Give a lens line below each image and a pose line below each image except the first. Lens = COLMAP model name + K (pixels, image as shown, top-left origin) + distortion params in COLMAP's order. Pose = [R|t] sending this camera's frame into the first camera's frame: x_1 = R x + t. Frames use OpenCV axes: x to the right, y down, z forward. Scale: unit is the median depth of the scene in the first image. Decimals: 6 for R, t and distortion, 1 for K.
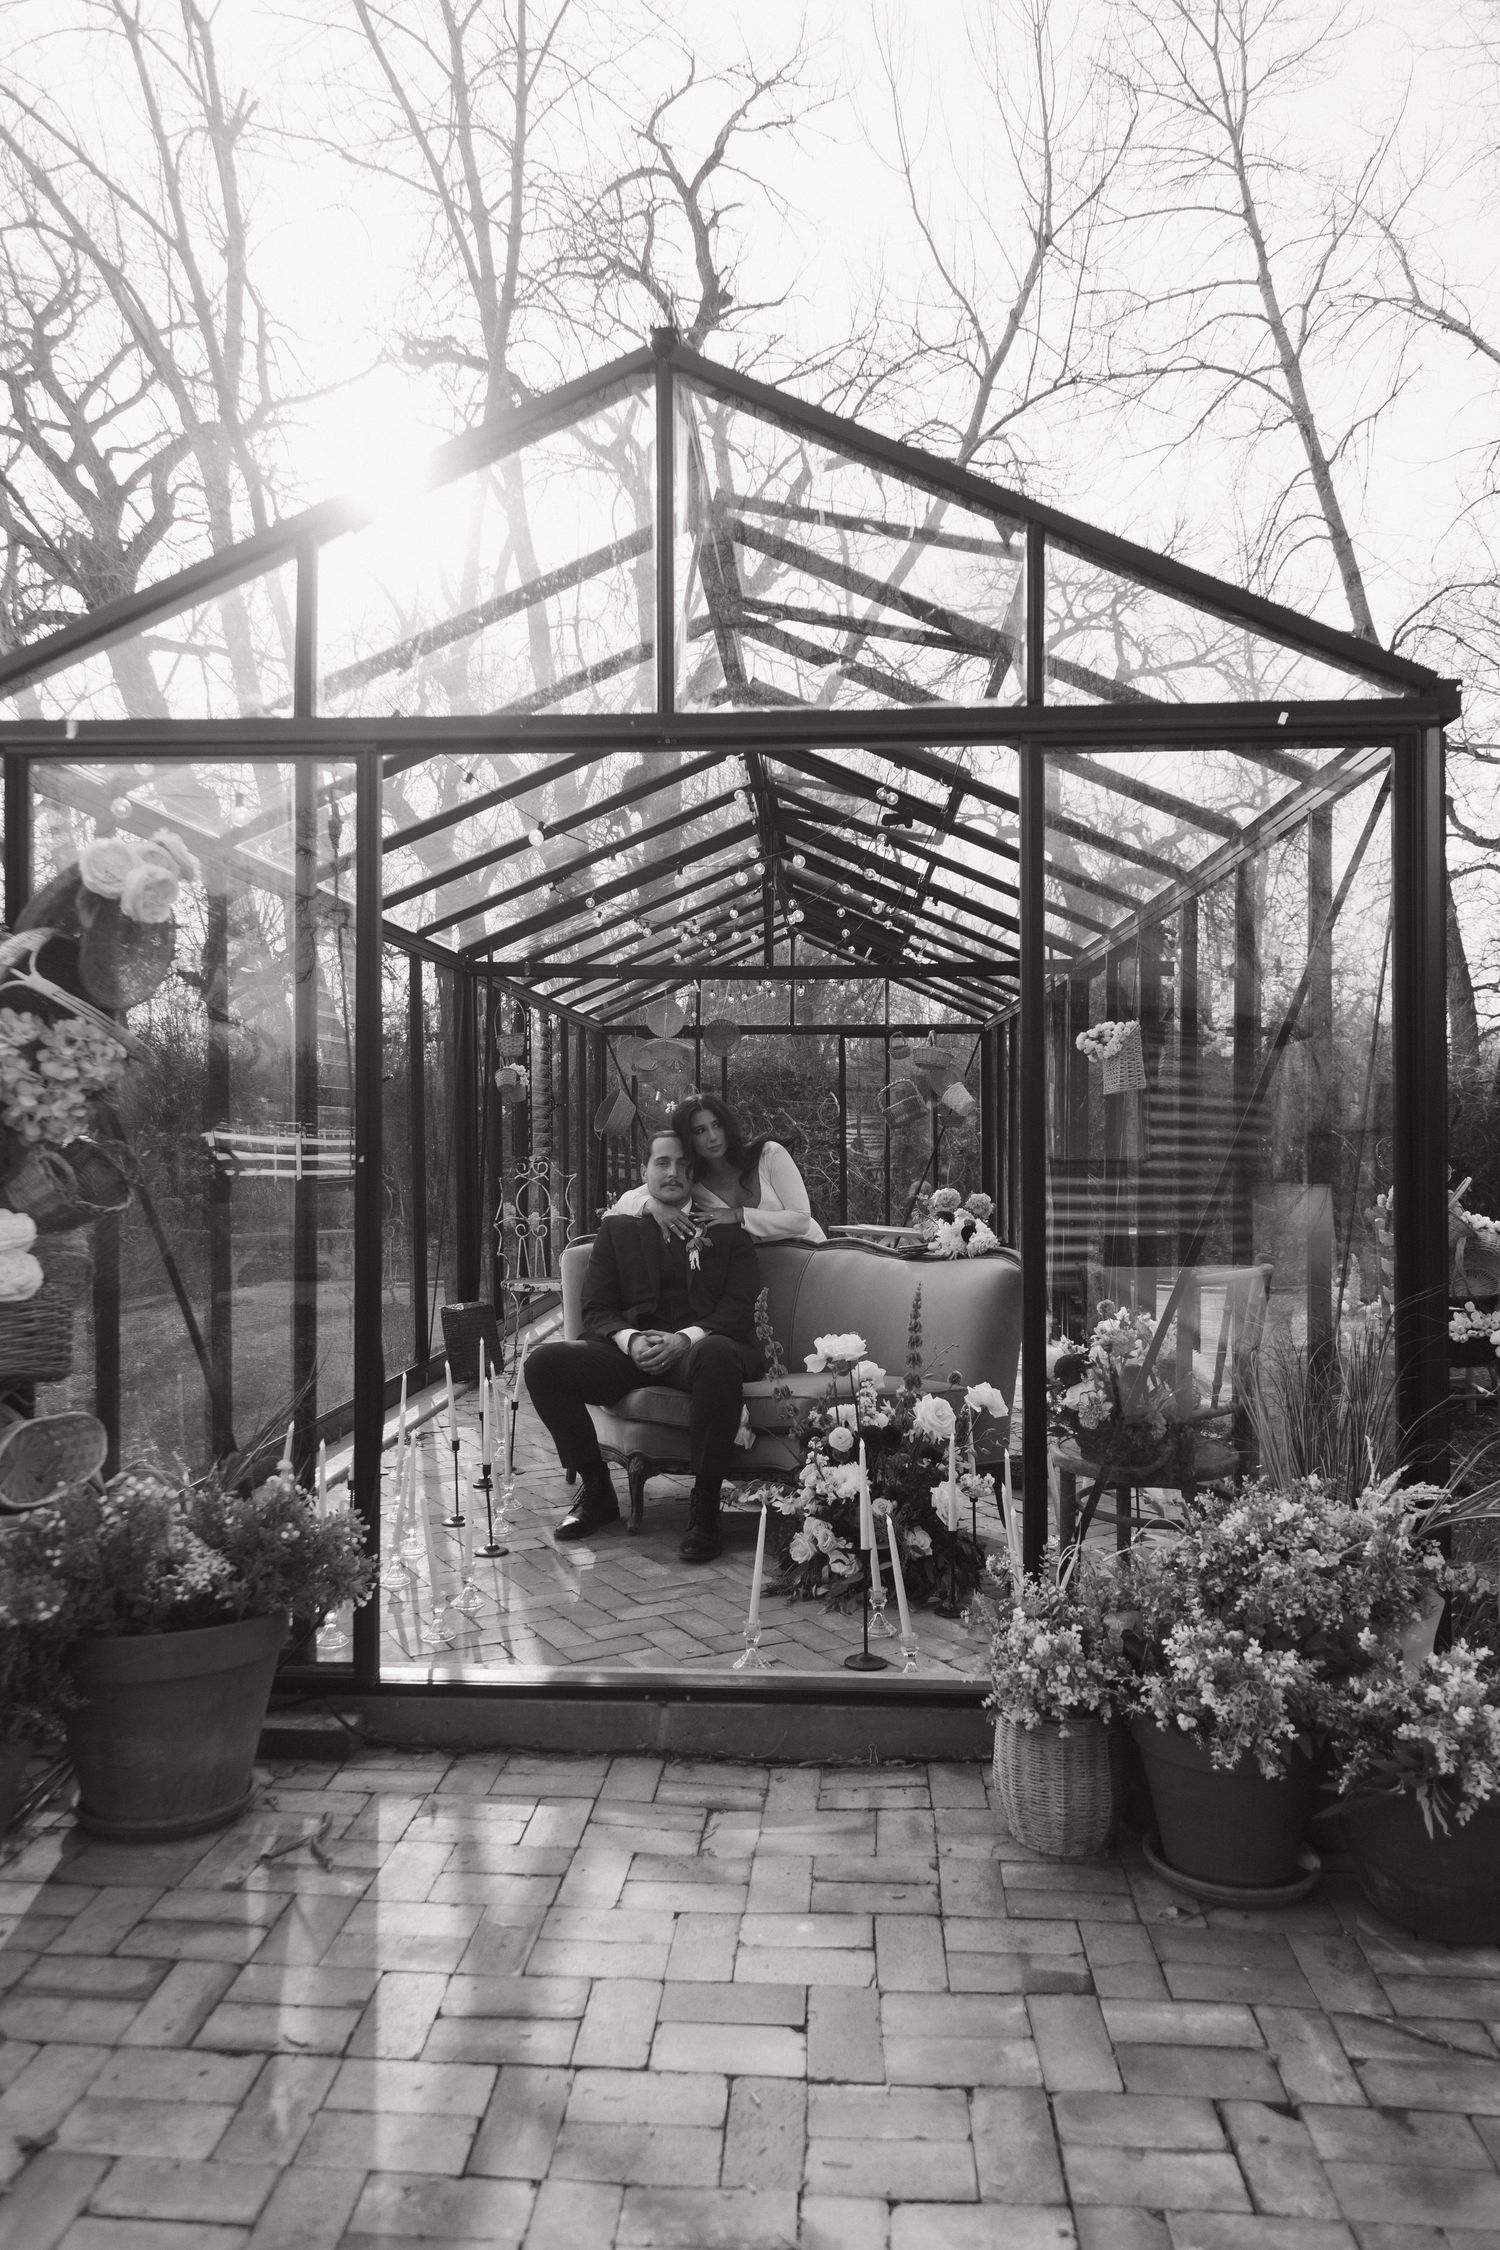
lens RADIAL K [[1571.0, 0, 743.1], [0, 1571.0, 1124.3], [0, 0, 1]] dist [0.017424, -0.001084]
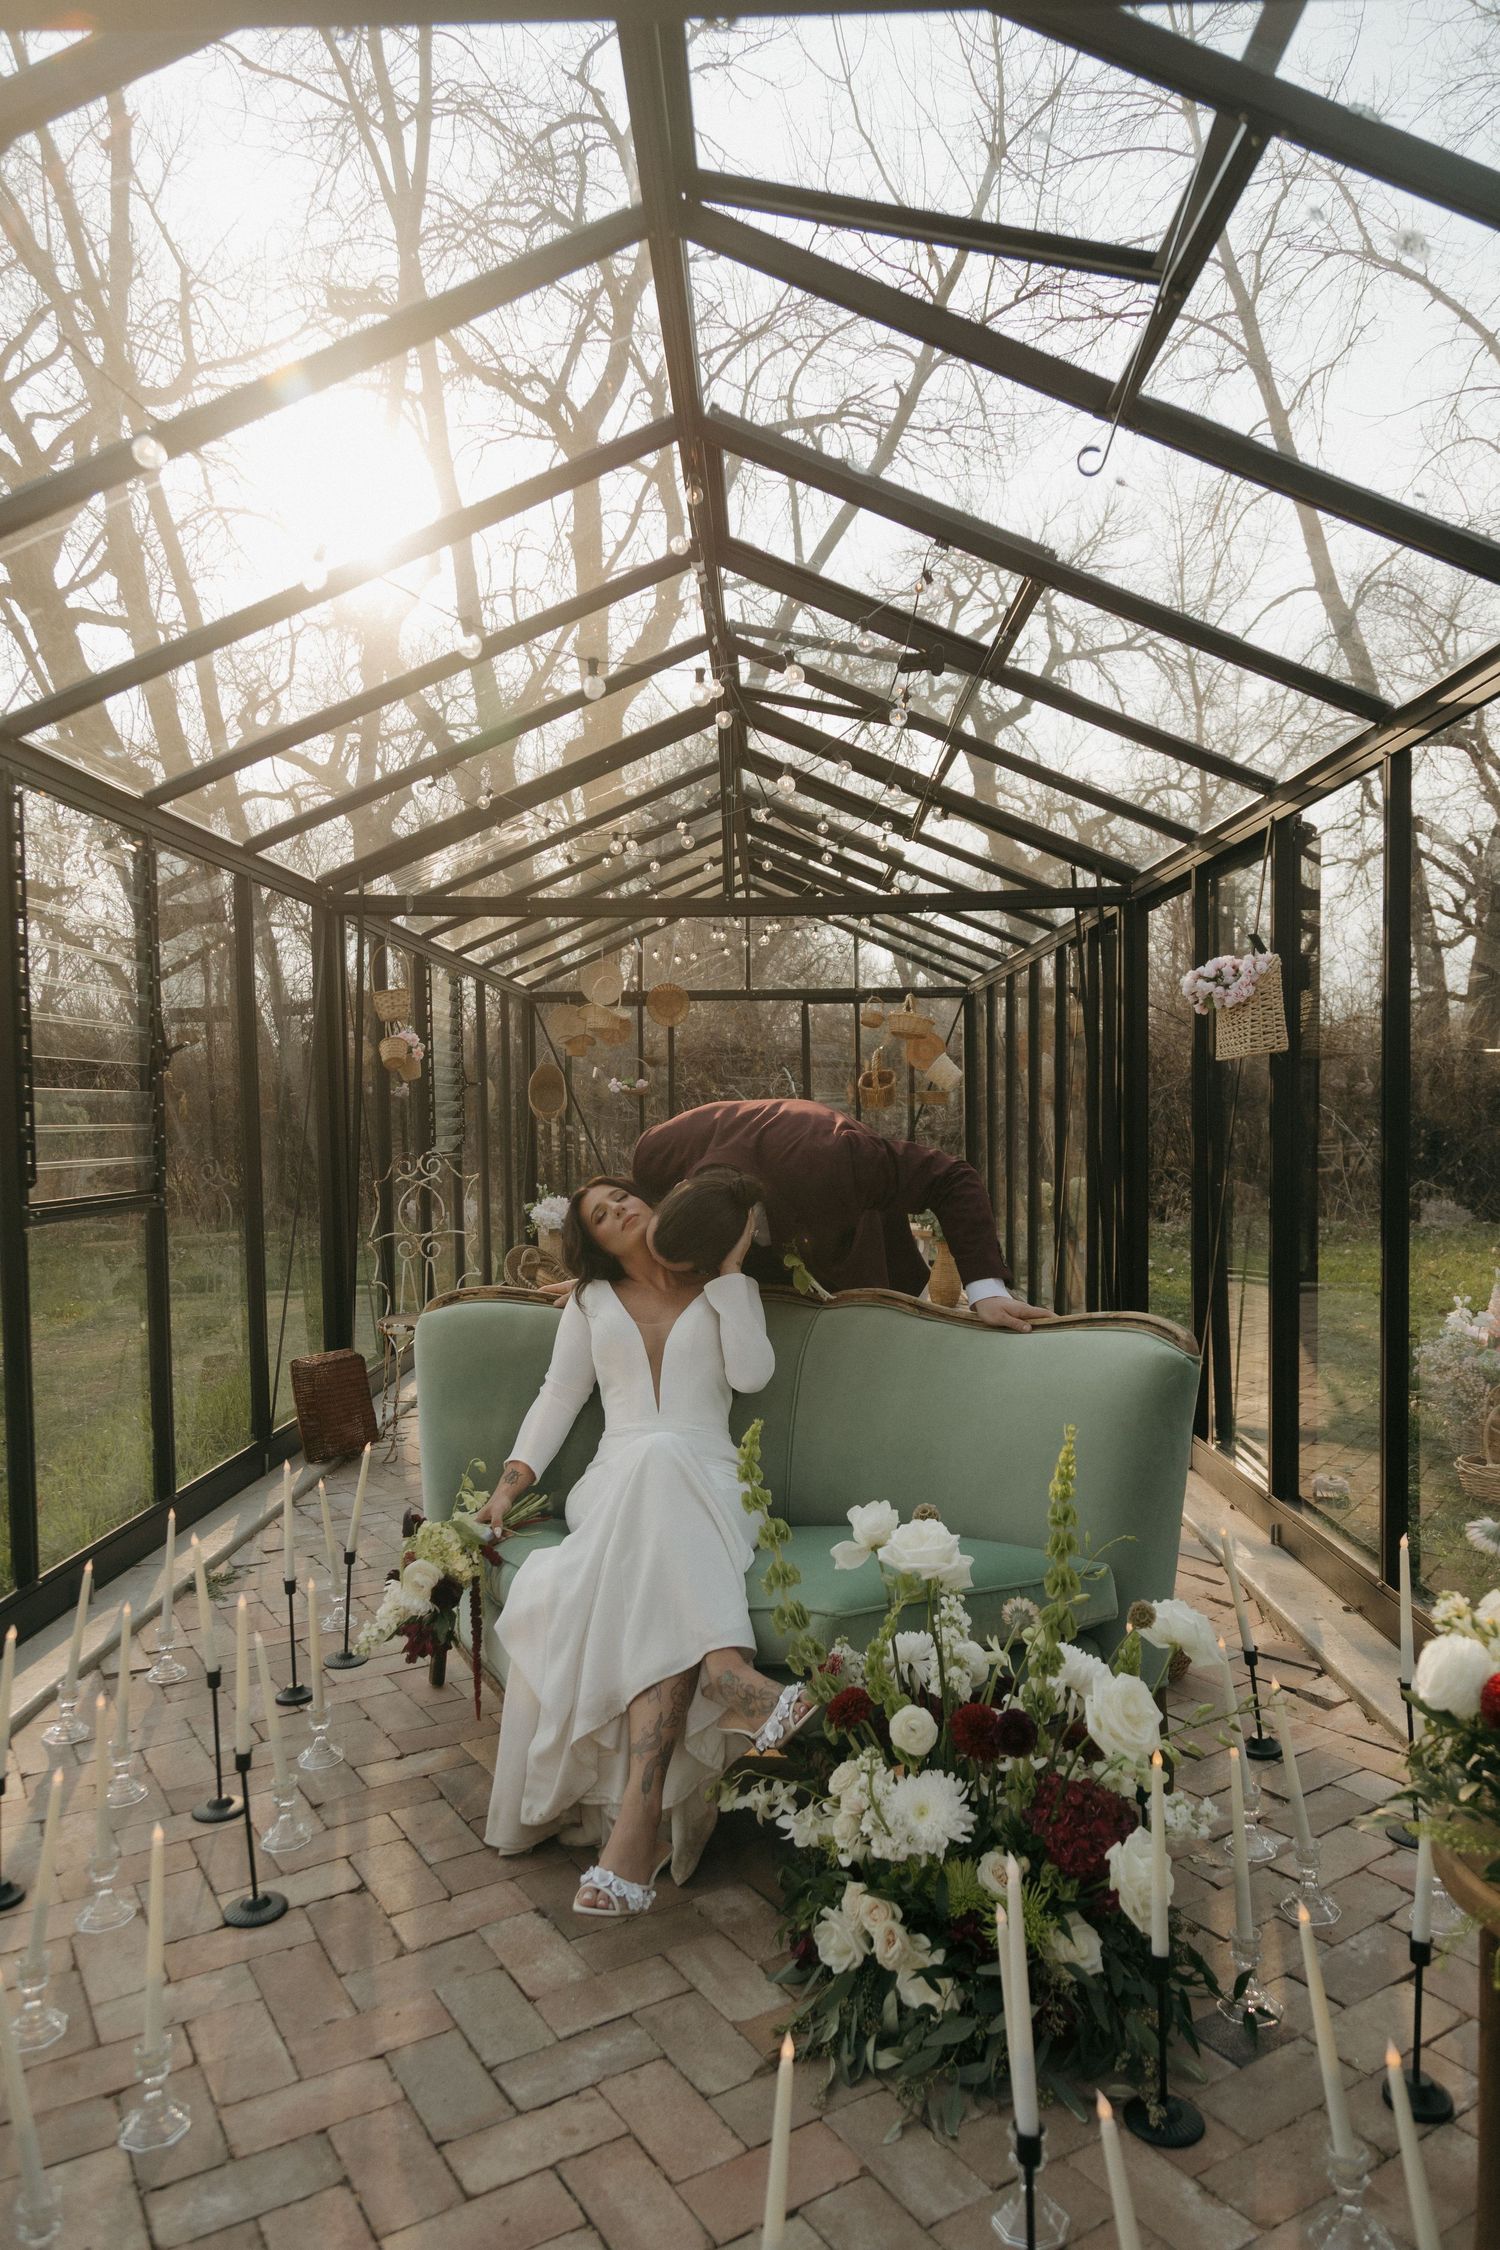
lens RADIAL K [[1481.0, 0, 746.6], [0, 1481.0, 1138.6], [0, 0, 1]] dist [0.004787, -0.000680]
pose [[0.999160, -0.011294, 0.039400, -0.008342], [0.010272, 0.999608, 0.026052, -0.005093], [-0.039679, -0.025626, 0.998884, 0.495157]]
